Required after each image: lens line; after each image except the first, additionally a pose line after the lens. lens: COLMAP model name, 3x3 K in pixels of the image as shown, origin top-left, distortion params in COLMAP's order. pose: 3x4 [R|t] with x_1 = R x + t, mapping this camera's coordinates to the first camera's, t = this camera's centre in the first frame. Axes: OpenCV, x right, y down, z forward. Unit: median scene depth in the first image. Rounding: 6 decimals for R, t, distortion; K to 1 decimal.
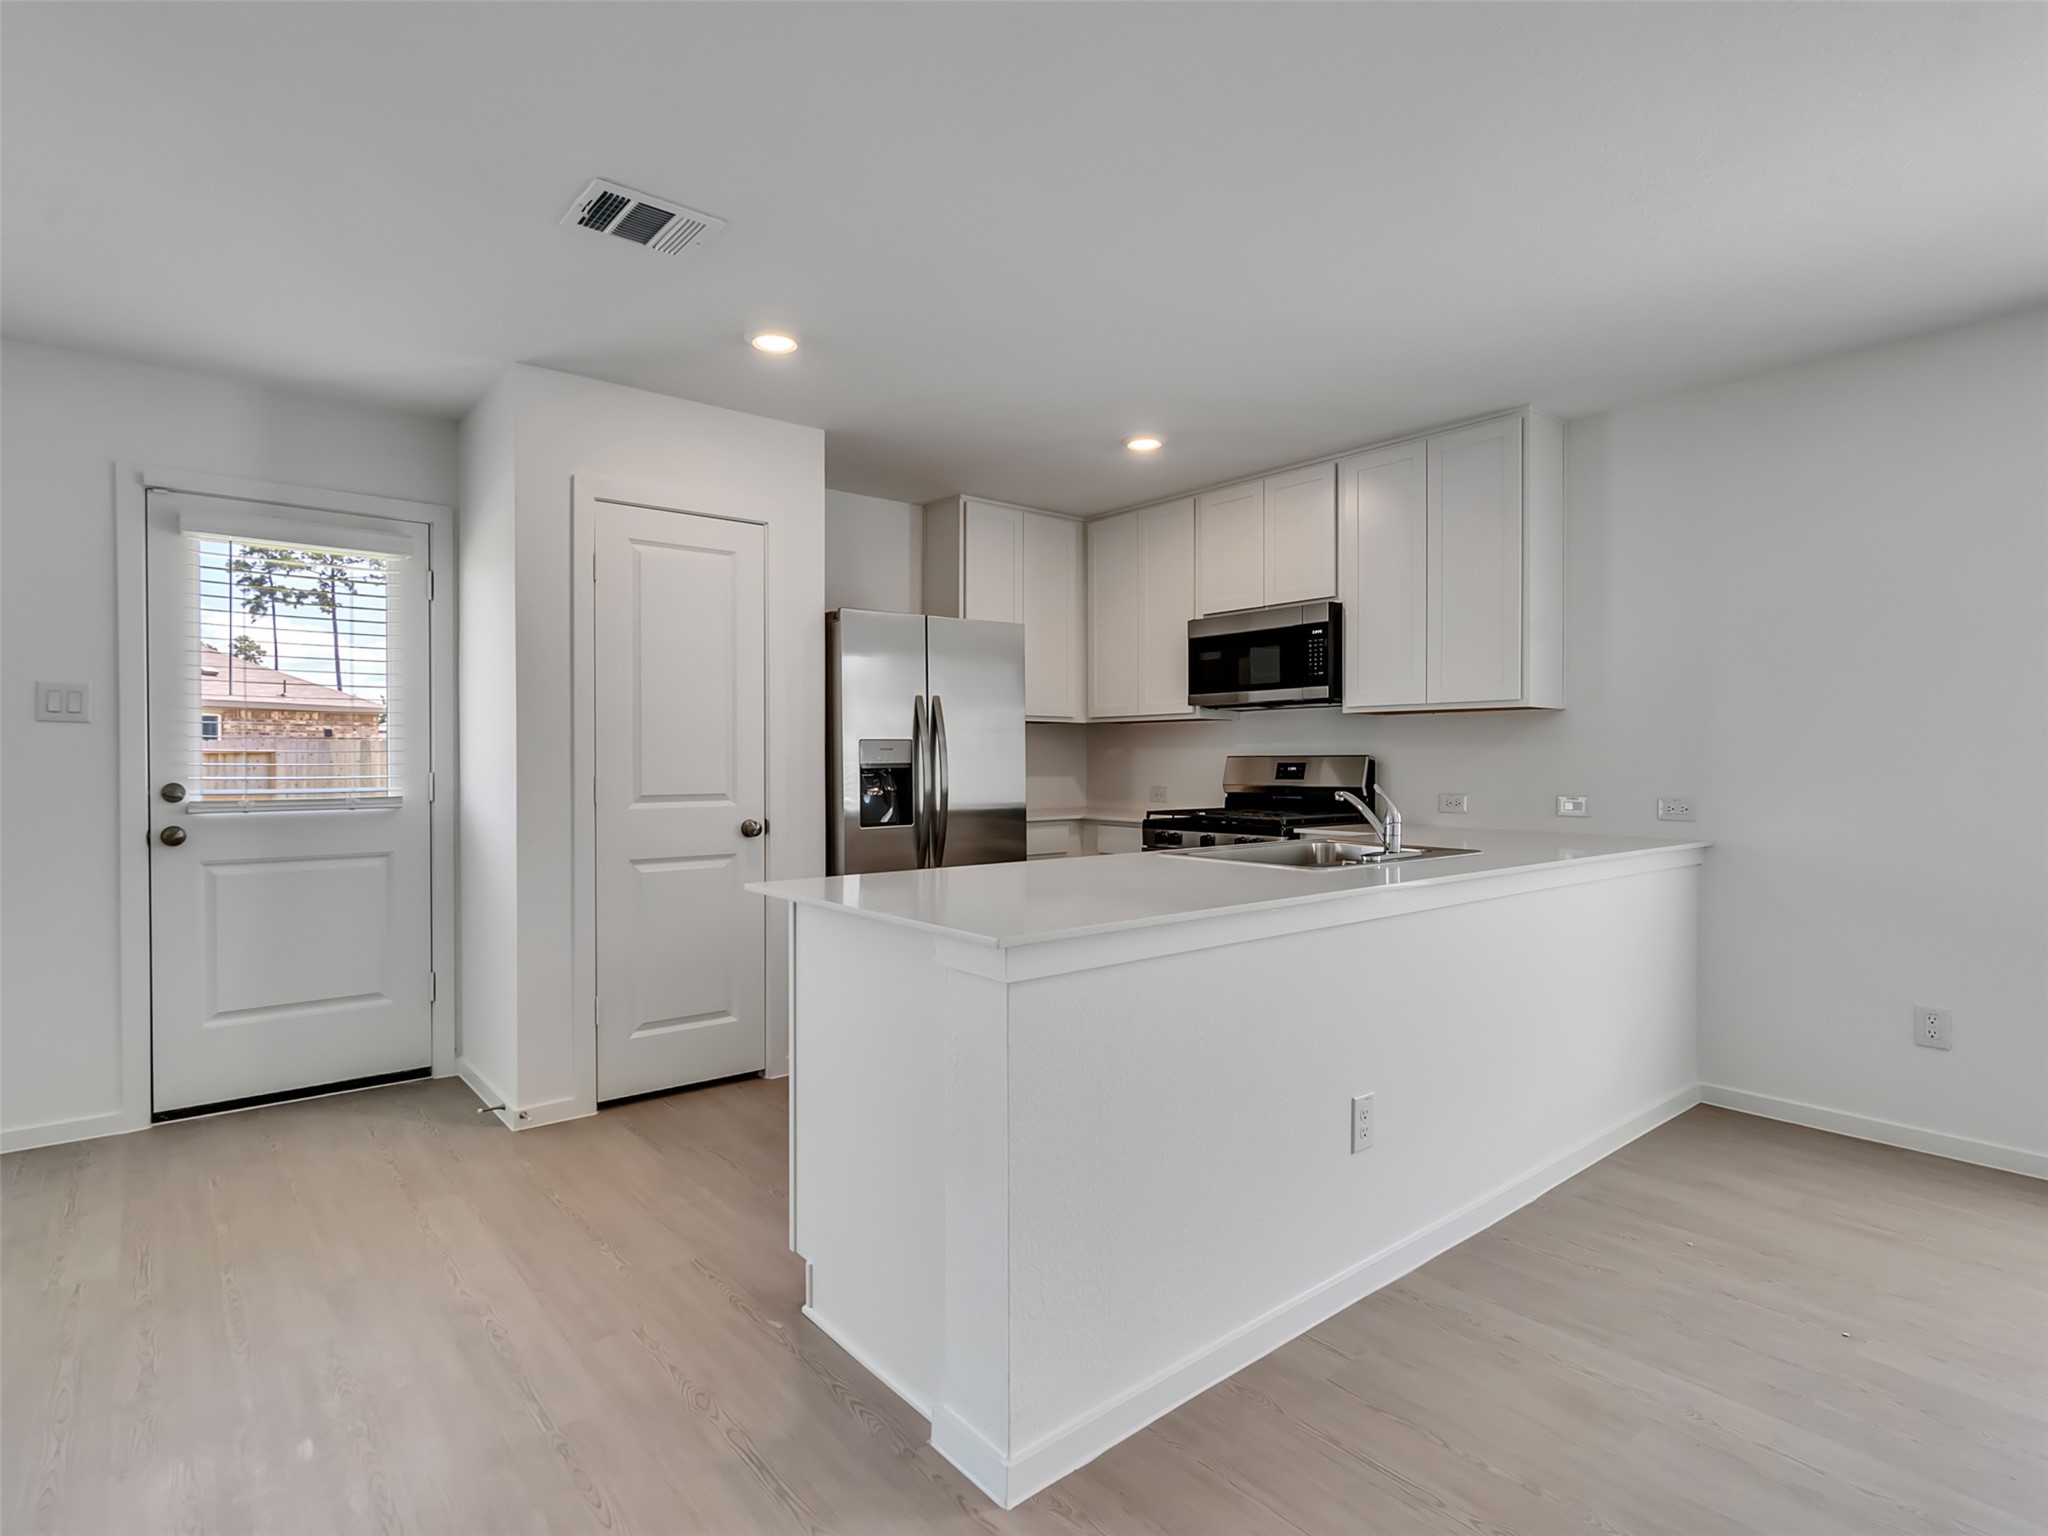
lens RADIAL K [[1048.8, 0, 1003.1], [0, 1048.8, 768.8], [0, 0, 1]] dist [-0.004880, 0.004129]
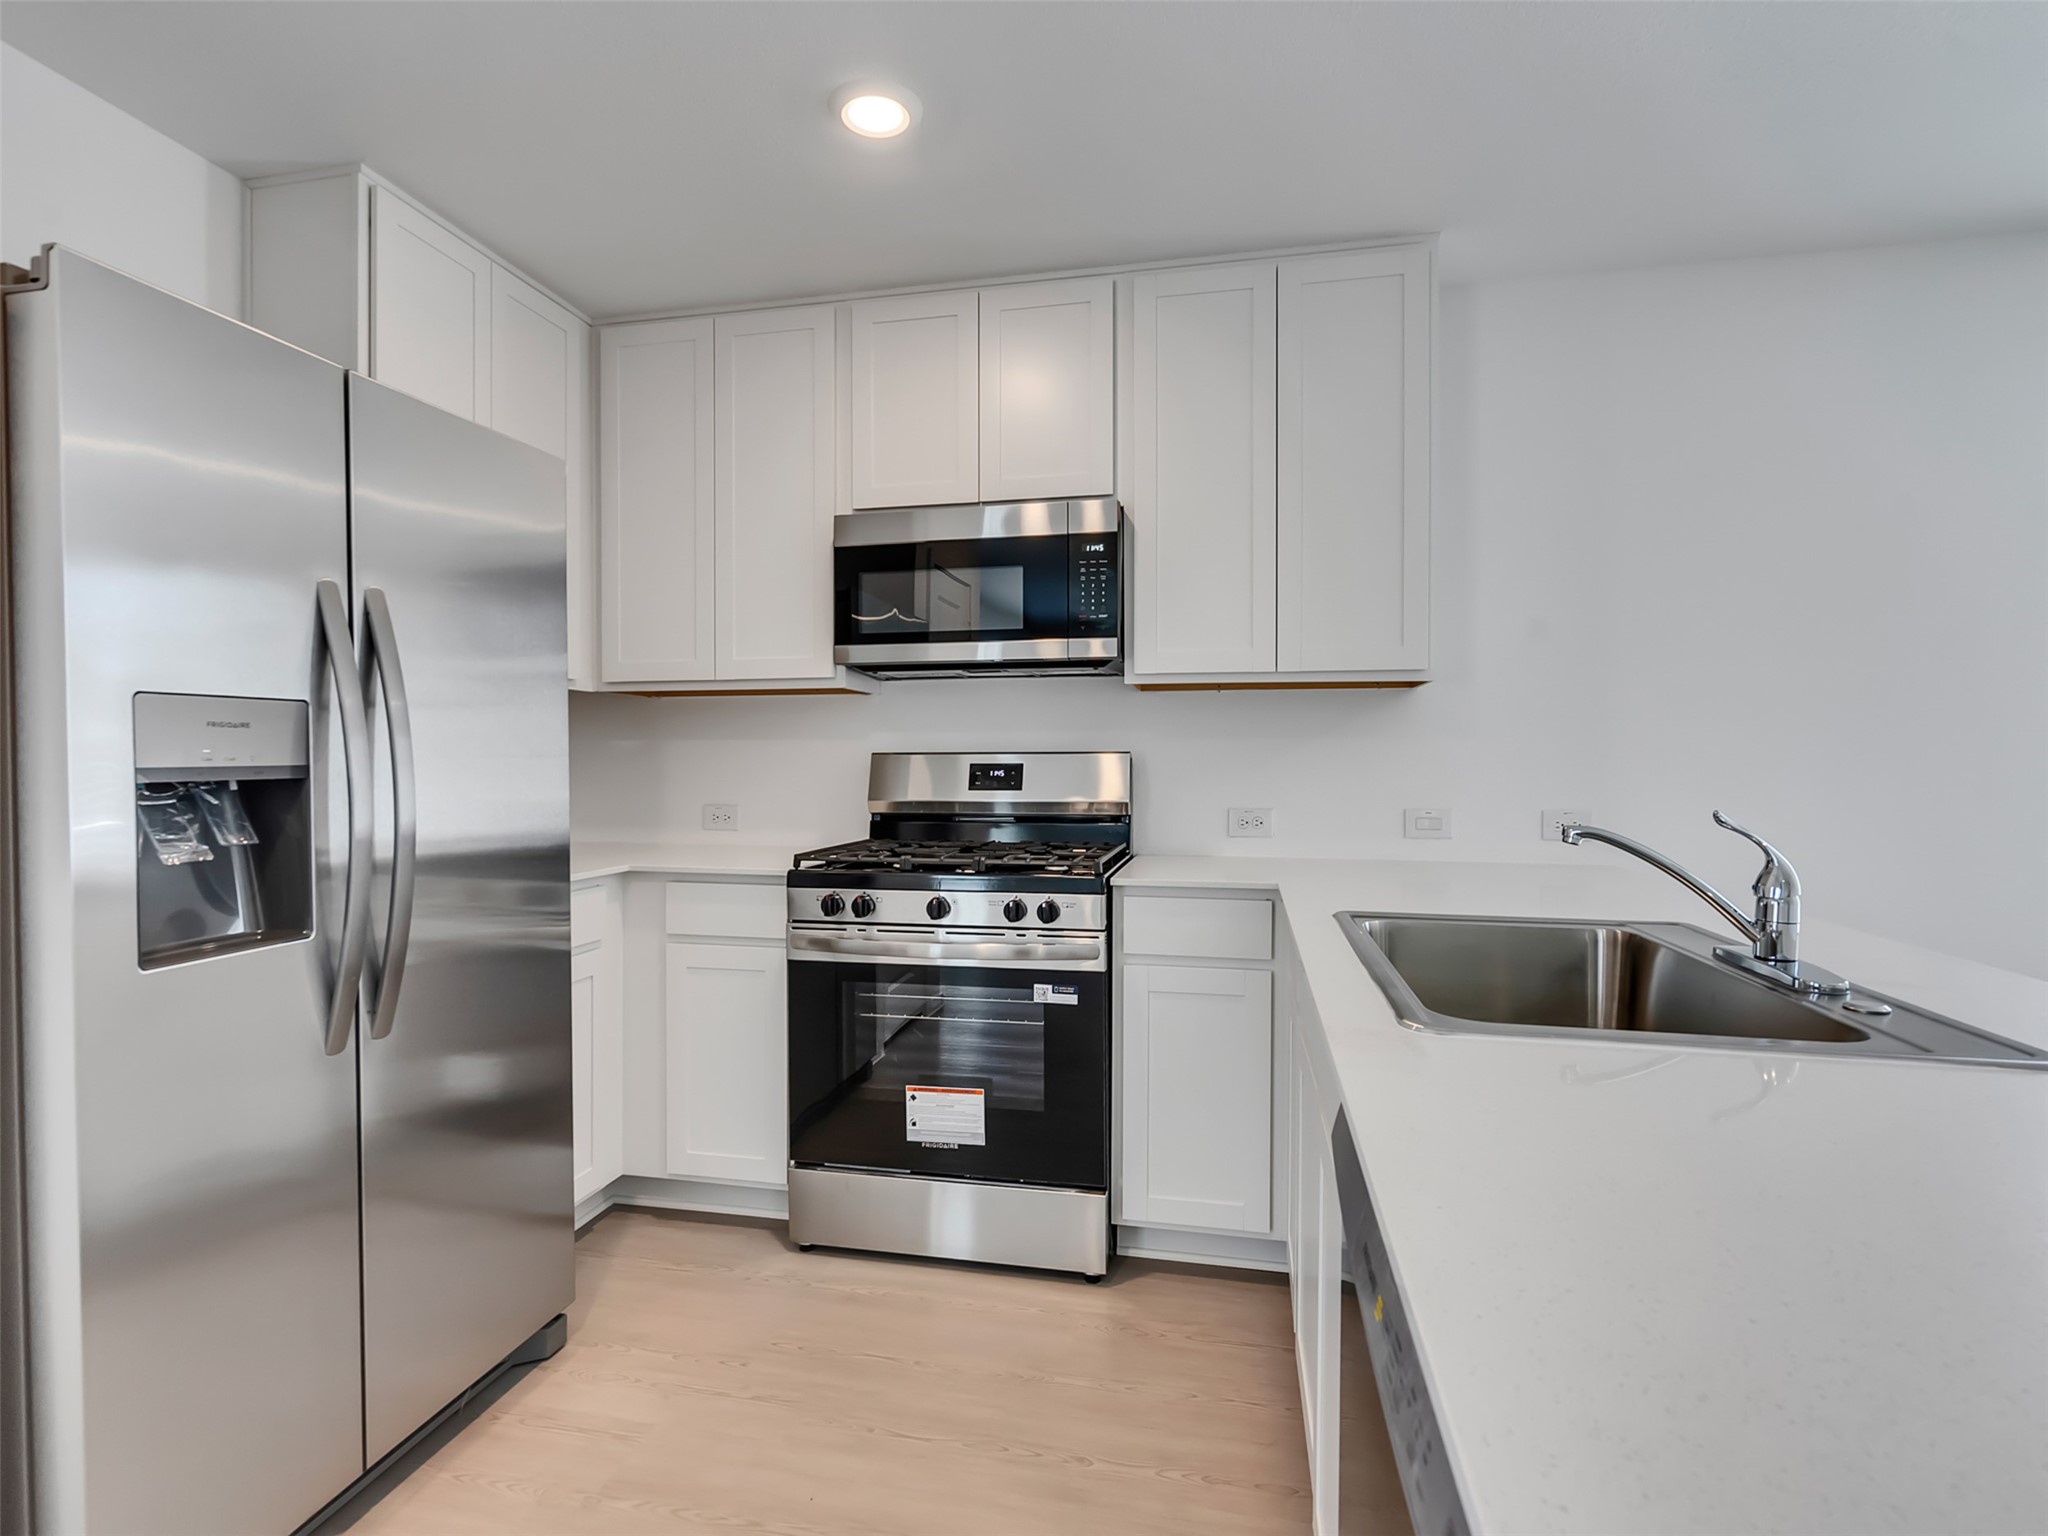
lens RADIAL K [[1048.8, 0, 1004.6], [0, 1048.8, 769.1], [0, 0, 1]] dist [-0.004880, 0.004129]
pose [[0.785832, -0.004078, 0.618427, -0.125631], [0.005473, 0.999985, -0.000361, -0.002557], [-0.618416, 0.003668, 0.785843, 0.592826]]
